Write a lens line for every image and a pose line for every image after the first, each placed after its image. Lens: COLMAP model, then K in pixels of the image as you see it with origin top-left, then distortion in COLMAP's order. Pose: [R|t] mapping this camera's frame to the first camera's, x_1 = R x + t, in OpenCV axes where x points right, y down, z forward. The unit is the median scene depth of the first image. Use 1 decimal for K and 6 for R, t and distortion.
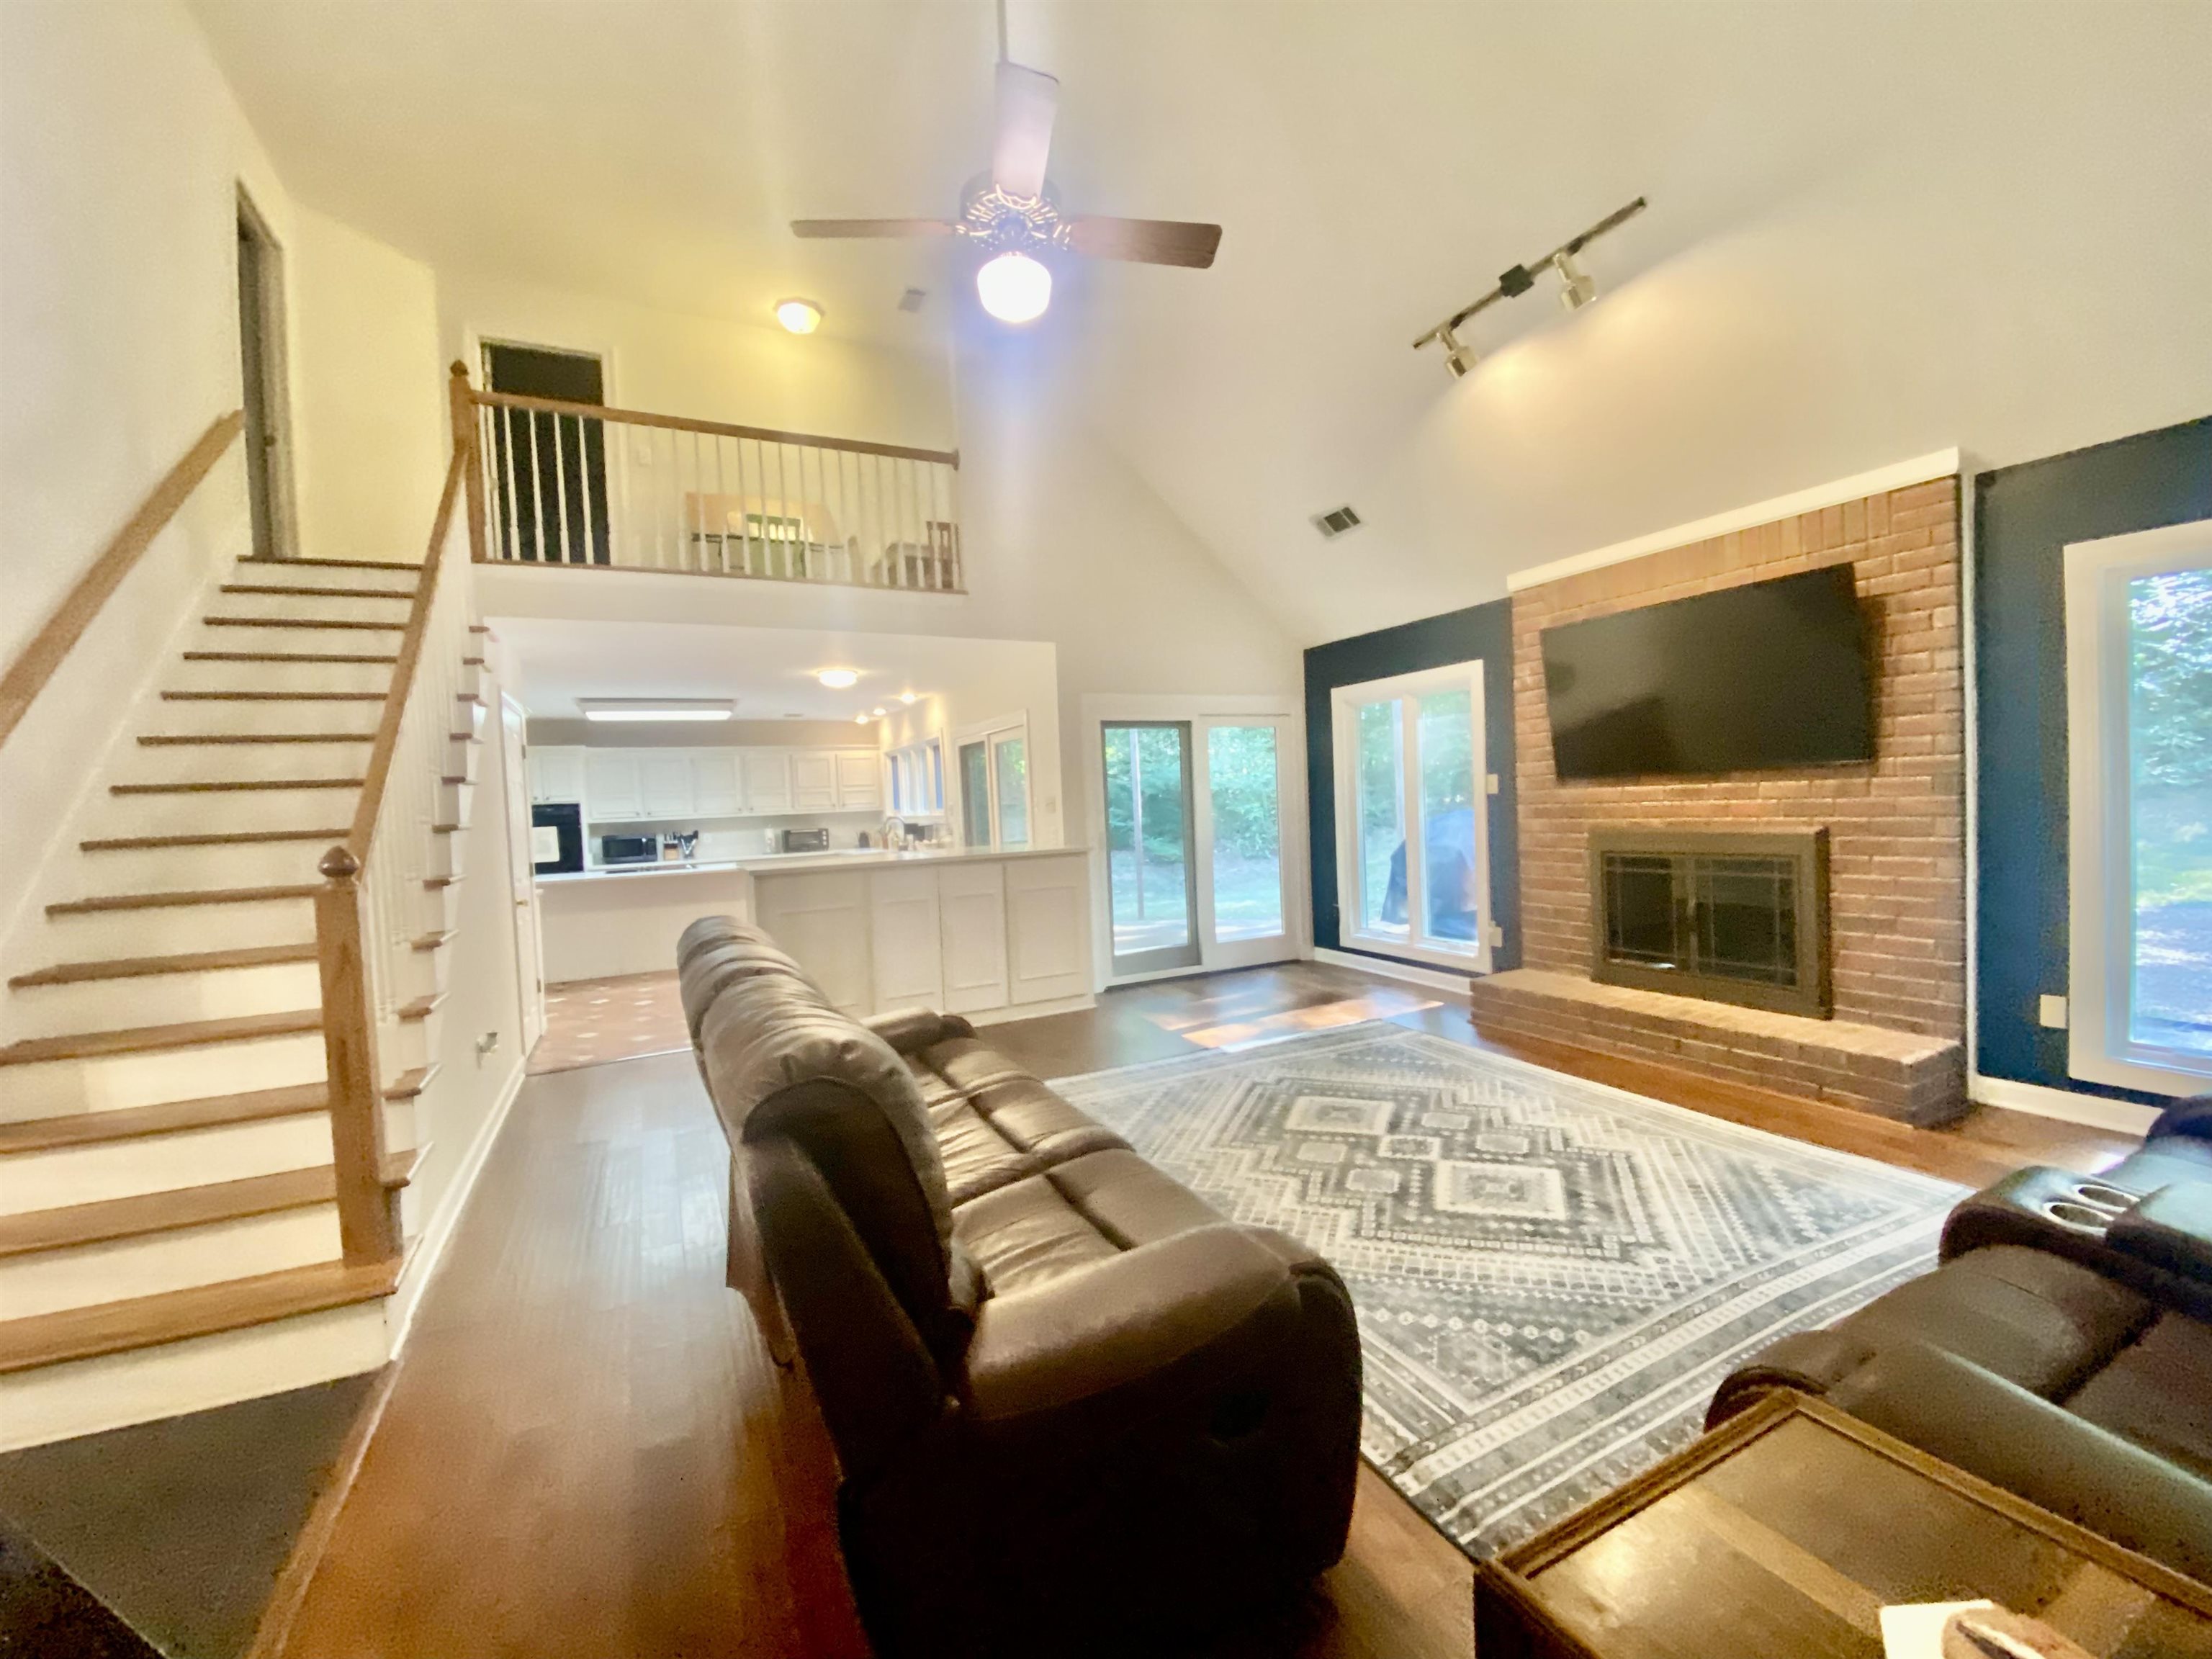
lens RADIAL K [[892.8, 0, 1099.0], [0, 892.8, 827.9], [0, 0, 1]] dist [0.027799, -0.022539]
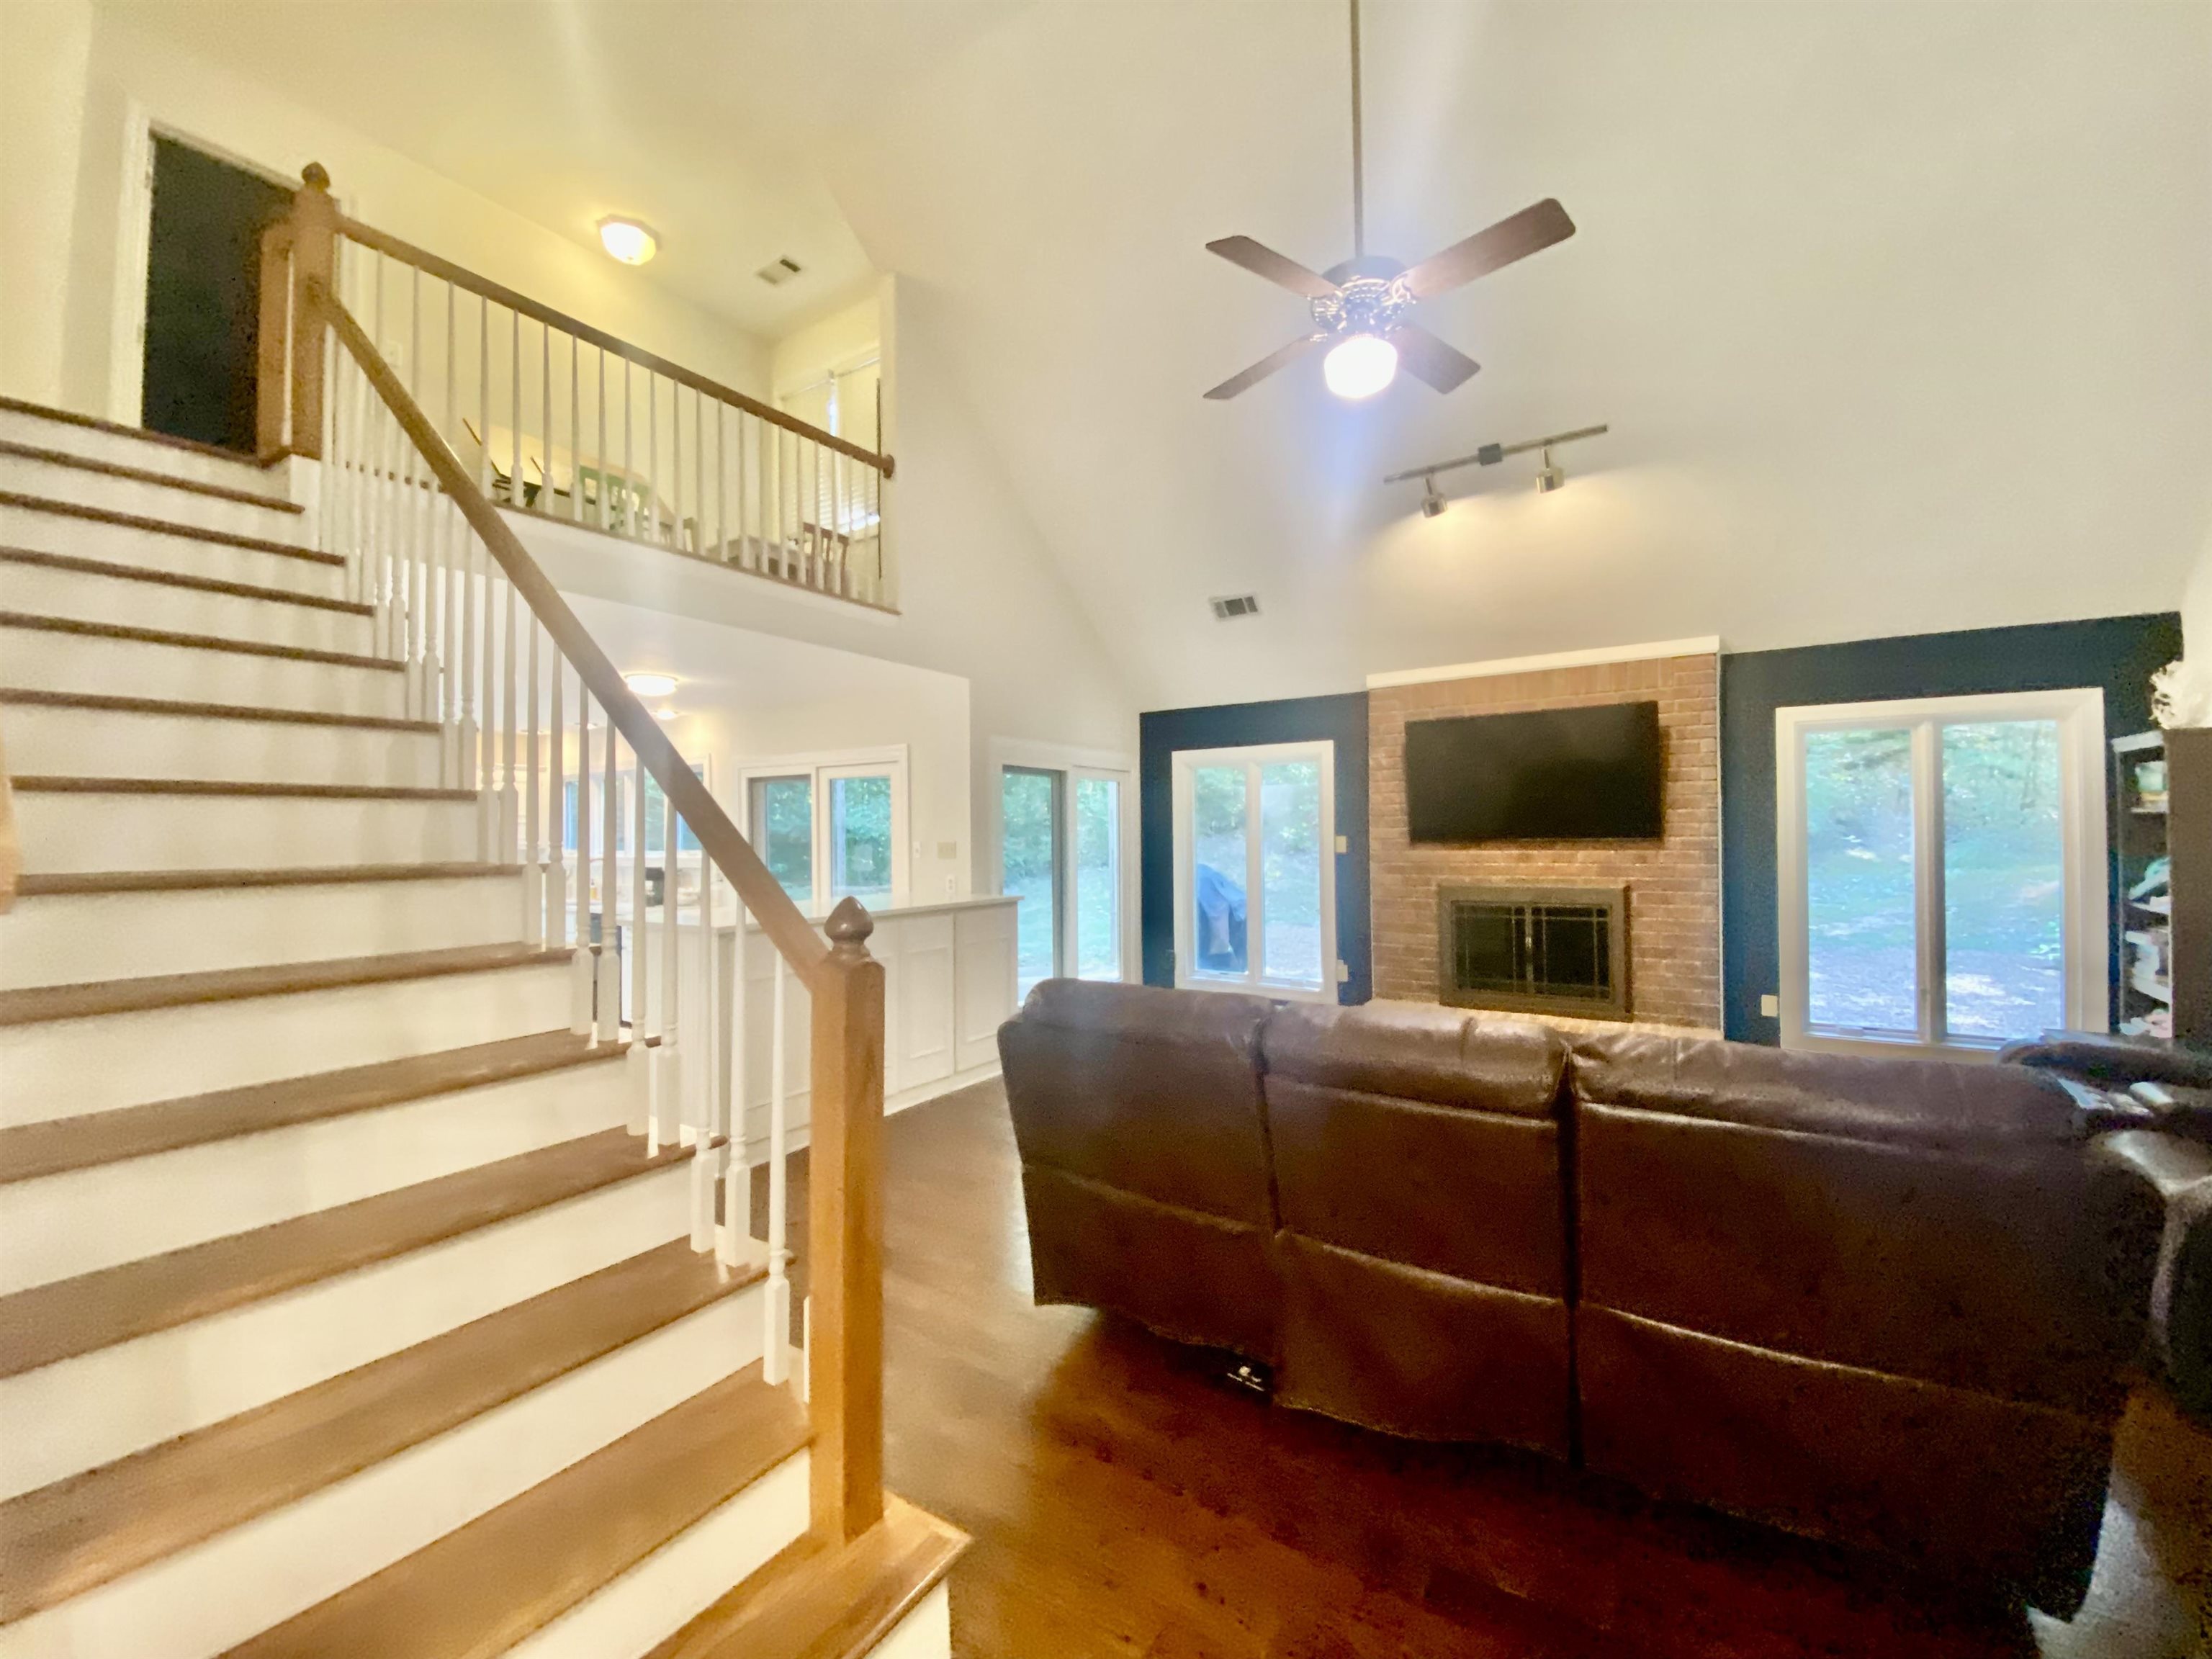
lens RADIAL K [[892.8, 0, 1099.0], [0, 892.8, 827.9], [0, 0, 1]] dist [0.027799, -0.022539]
pose [[0.866607, 0.043574, 0.497085, -0.596948], [-0.014310, 0.997941, -0.062530, 0.010806], [-0.498786, 0.047076, 0.865446, 0.183946]]
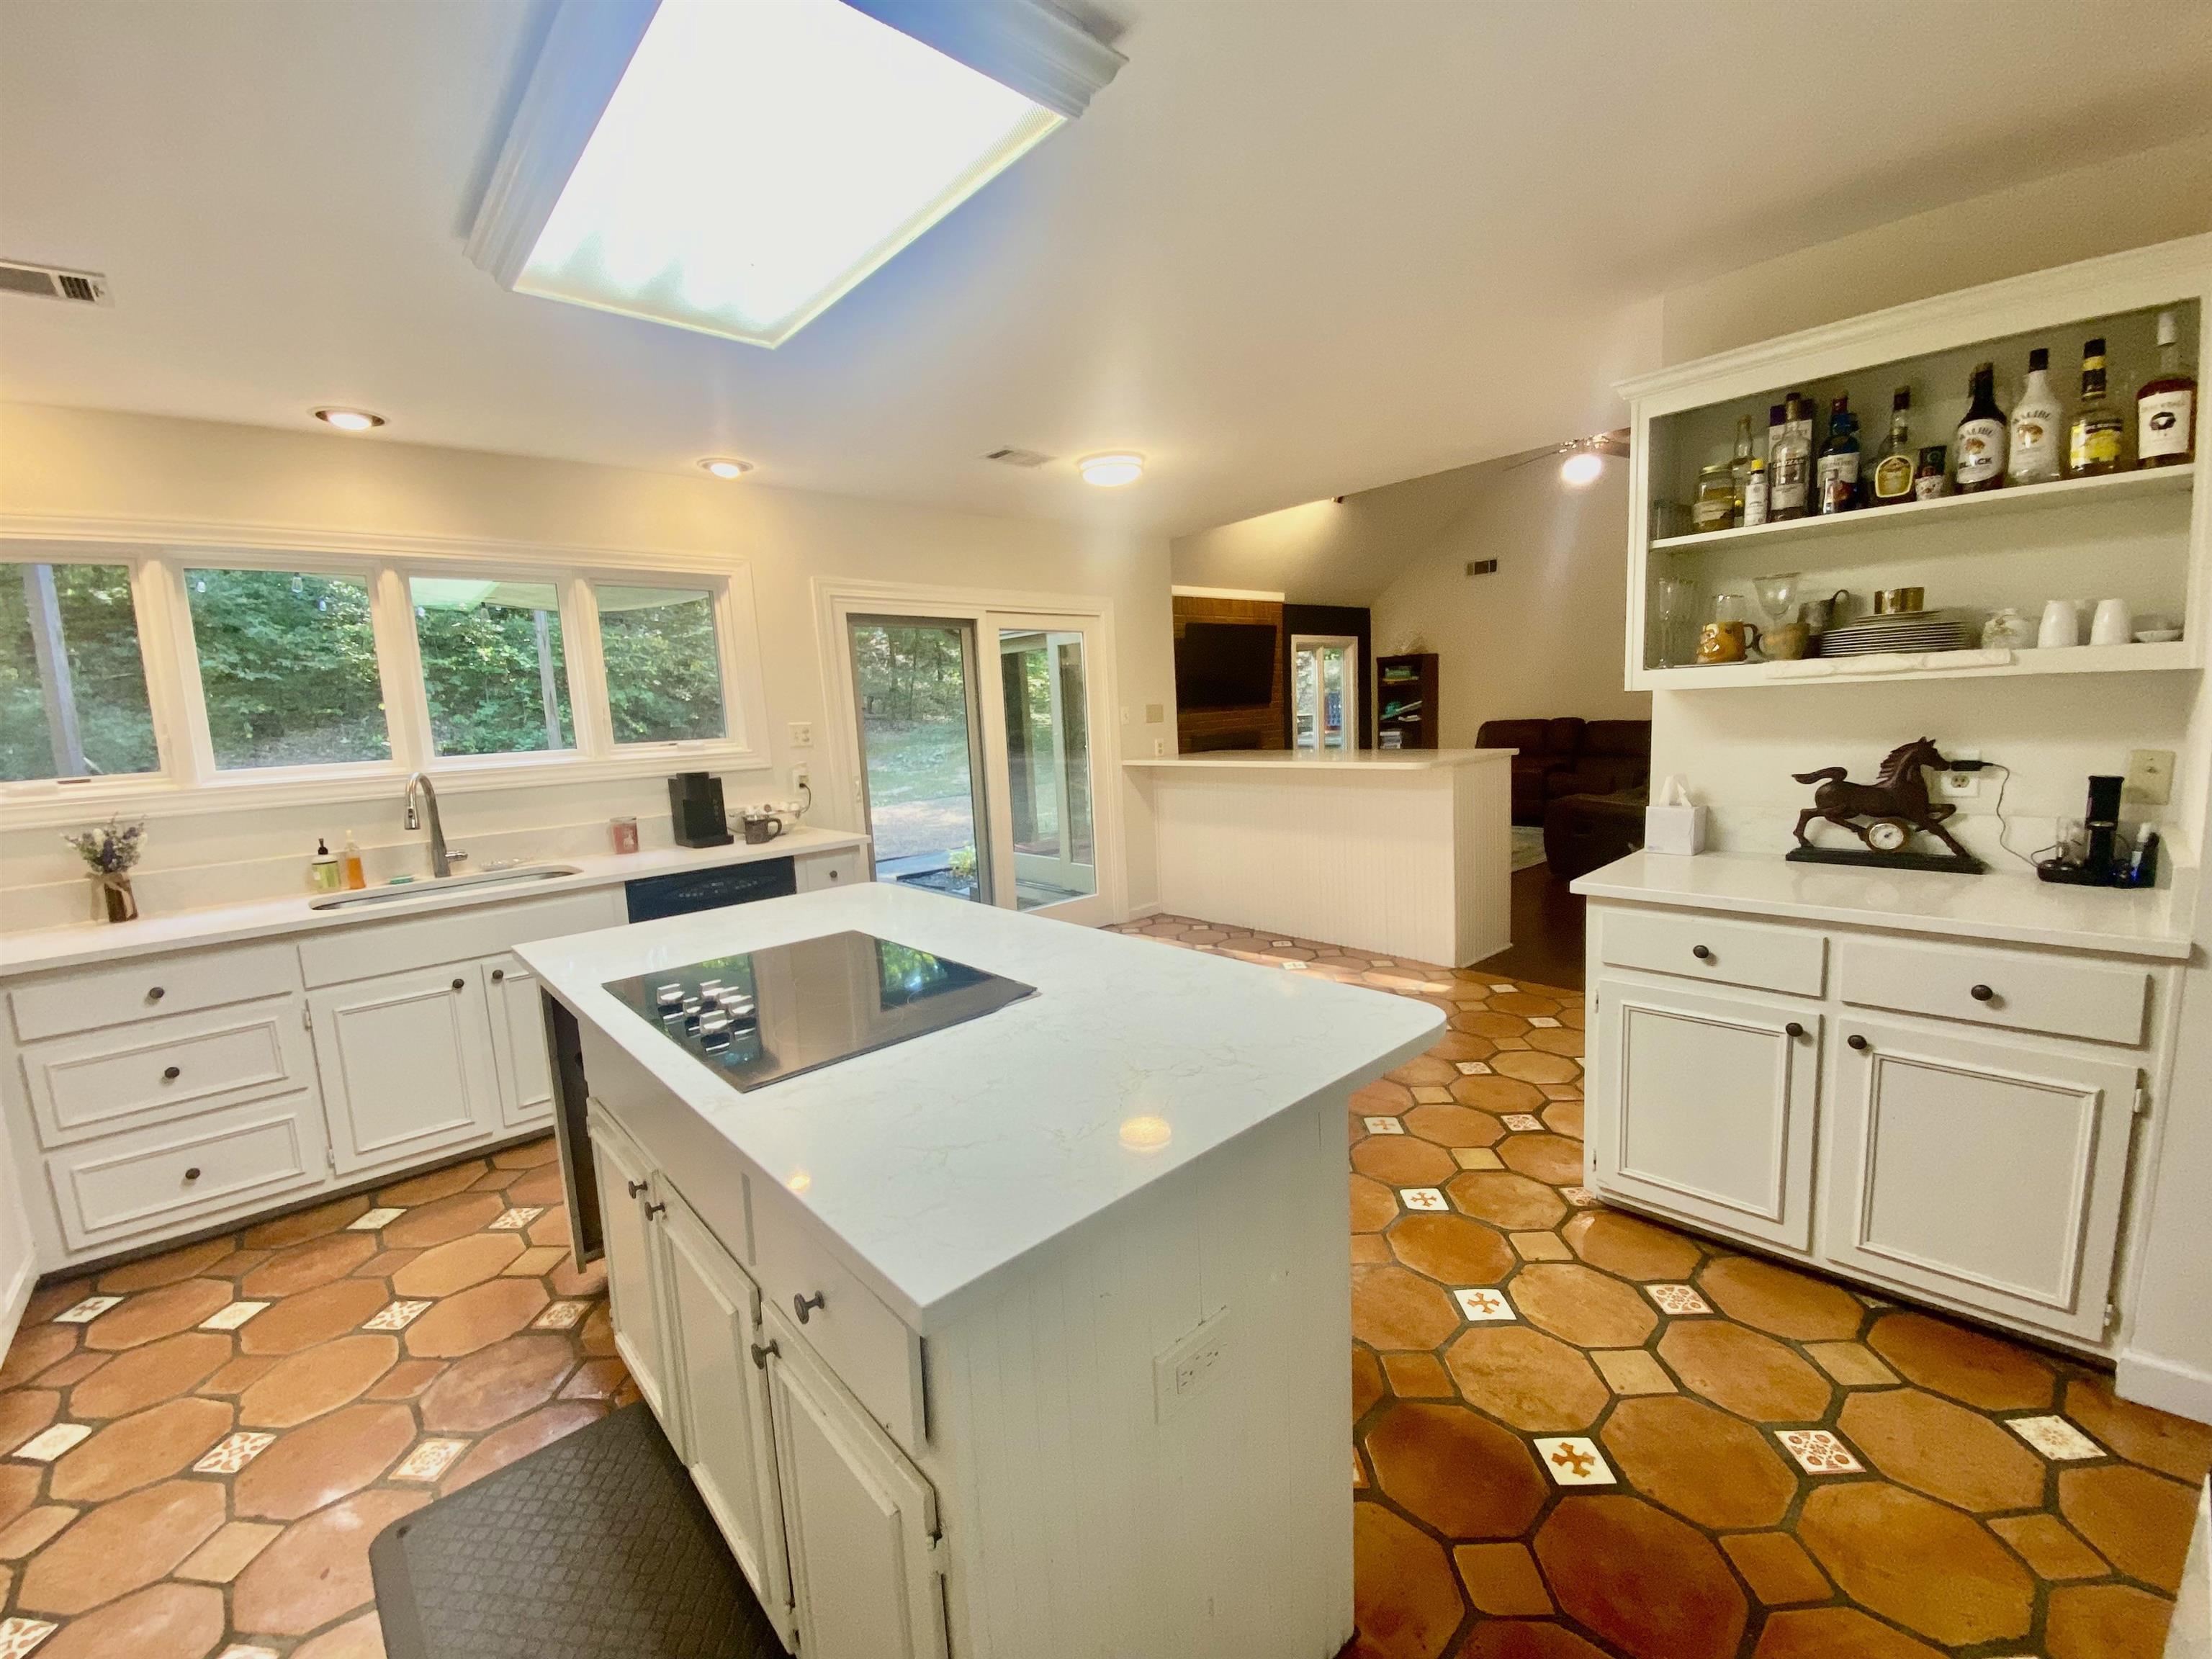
lens RADIAL K [[897.9, 0, 1106.0], [0, 897.9, 829.5], [0, 0, 1]] dist [0.029108, -0.009568]
pose [[-0.266842, -0.066244, 0.961461, -1.476728], [0.098399, 0.990548, 0.095558, -0.001158], [-0.958704, 0.120106, -0.257802, 2.043202]]
